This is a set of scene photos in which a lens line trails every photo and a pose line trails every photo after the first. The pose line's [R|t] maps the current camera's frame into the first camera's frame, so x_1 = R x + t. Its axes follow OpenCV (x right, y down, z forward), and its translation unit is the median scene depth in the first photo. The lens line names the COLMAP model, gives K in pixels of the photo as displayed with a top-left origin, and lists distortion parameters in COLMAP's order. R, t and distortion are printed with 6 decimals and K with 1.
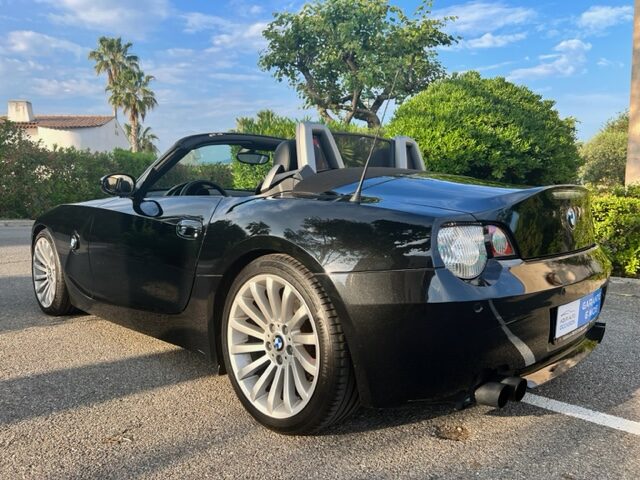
lens RADIAL K [[485.3, 0, 323.4], [0, 485.3, 239.5], [0, 0, 1]] dist [0.047182, -0.063948]
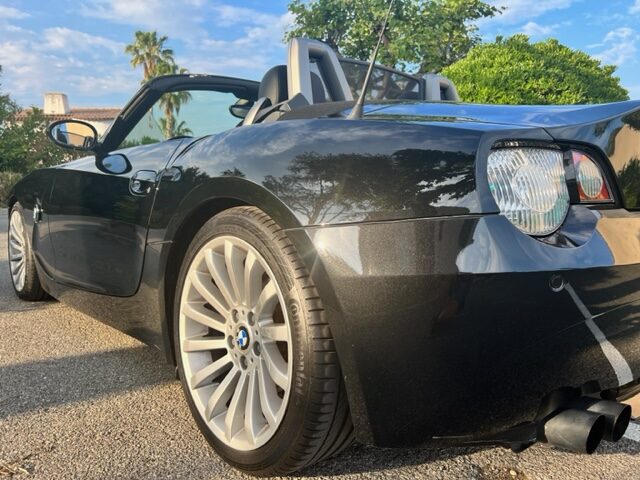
lens RADIAL K [[490.8, 0, 324.4], [0, 490.8, 242.1], [0, 0, 1]] dist [0.005345, -0.002626]
pose [[0.997673, 0.009193, -0.067565, 0.043678], [-0.008230, 0.999861, 0.014511, 0.045270], [0.067689, -0.013921, 0.997609, 0.216251]]
